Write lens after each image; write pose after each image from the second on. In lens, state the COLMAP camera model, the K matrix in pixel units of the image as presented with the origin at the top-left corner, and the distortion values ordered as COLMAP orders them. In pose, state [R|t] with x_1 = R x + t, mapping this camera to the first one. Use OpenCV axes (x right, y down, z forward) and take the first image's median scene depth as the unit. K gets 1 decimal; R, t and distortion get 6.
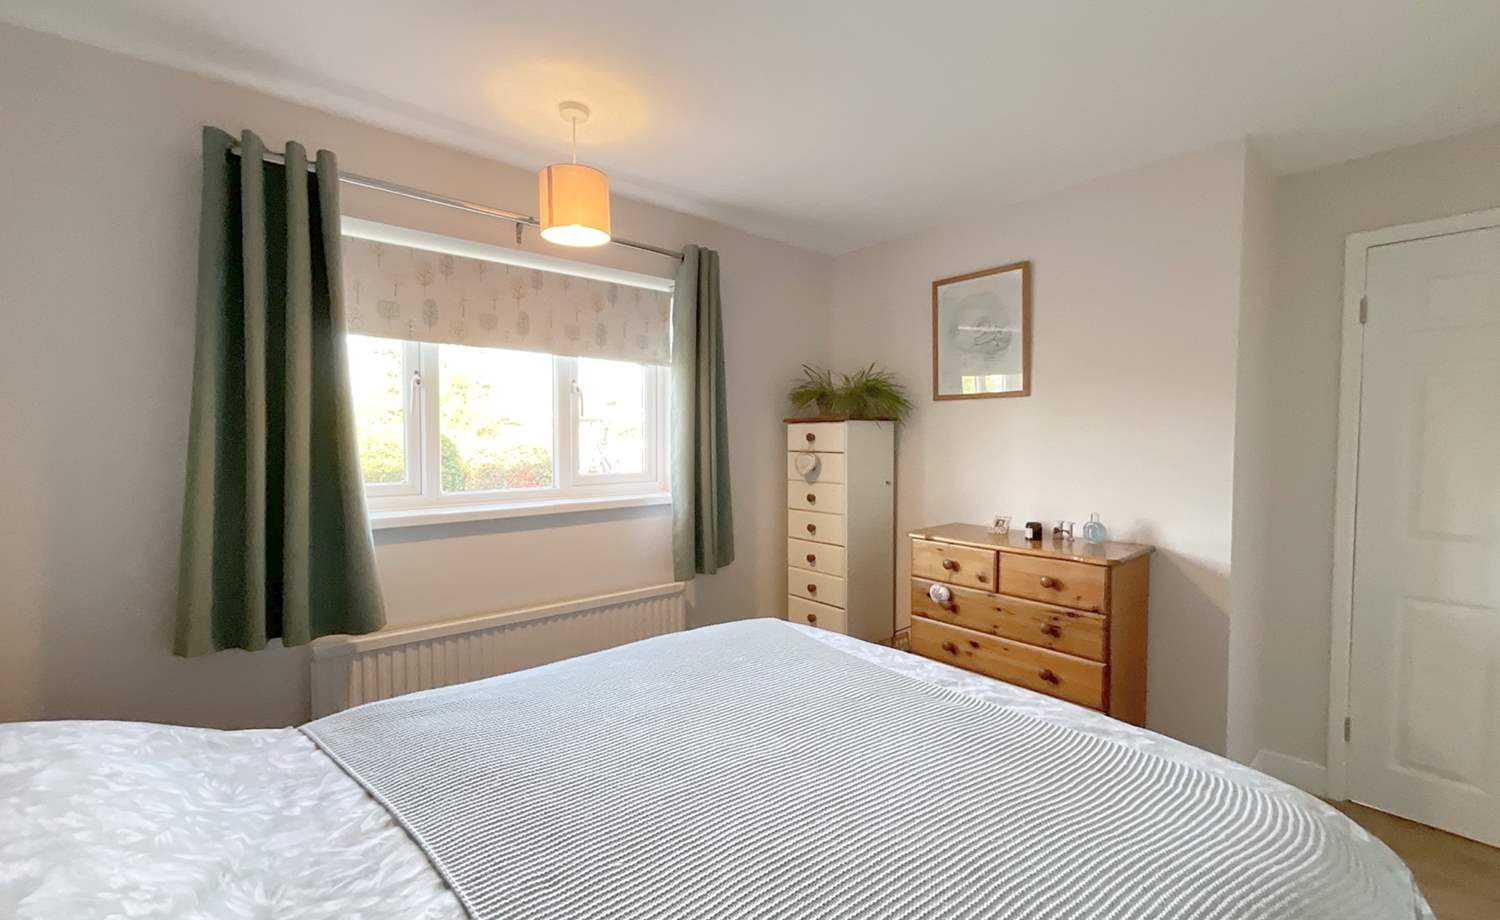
lens RADIAL K [[608.5, 0, 751.0], [0, 608.5, 463.4], [0, 0, 1]] dist [-0.002812, -0.000166]
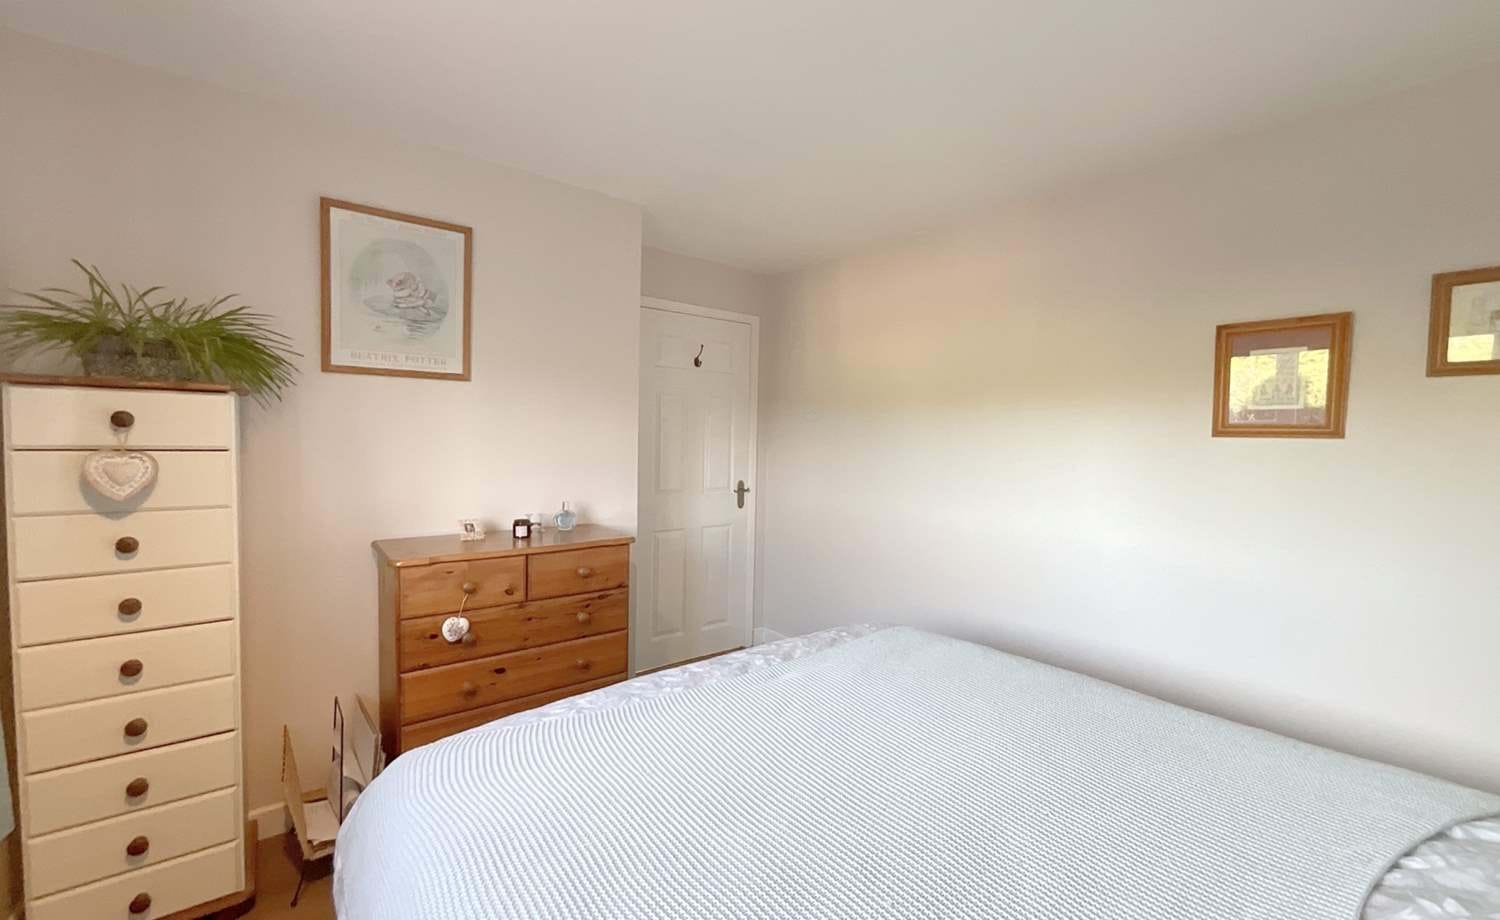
lens RADIAL K [[608.5, 0, 751.0], [0, 608.5, 463.4], [0, 0, 1]] dist [-0.002812, -0.000166]
pose [[0.041897, -0.046090, 0.998058, -0.420904], [0.022223, 0.998731, 0.045188, -0.022412], [-0.998875, 0.020287, 0.042868, 0.558974]]
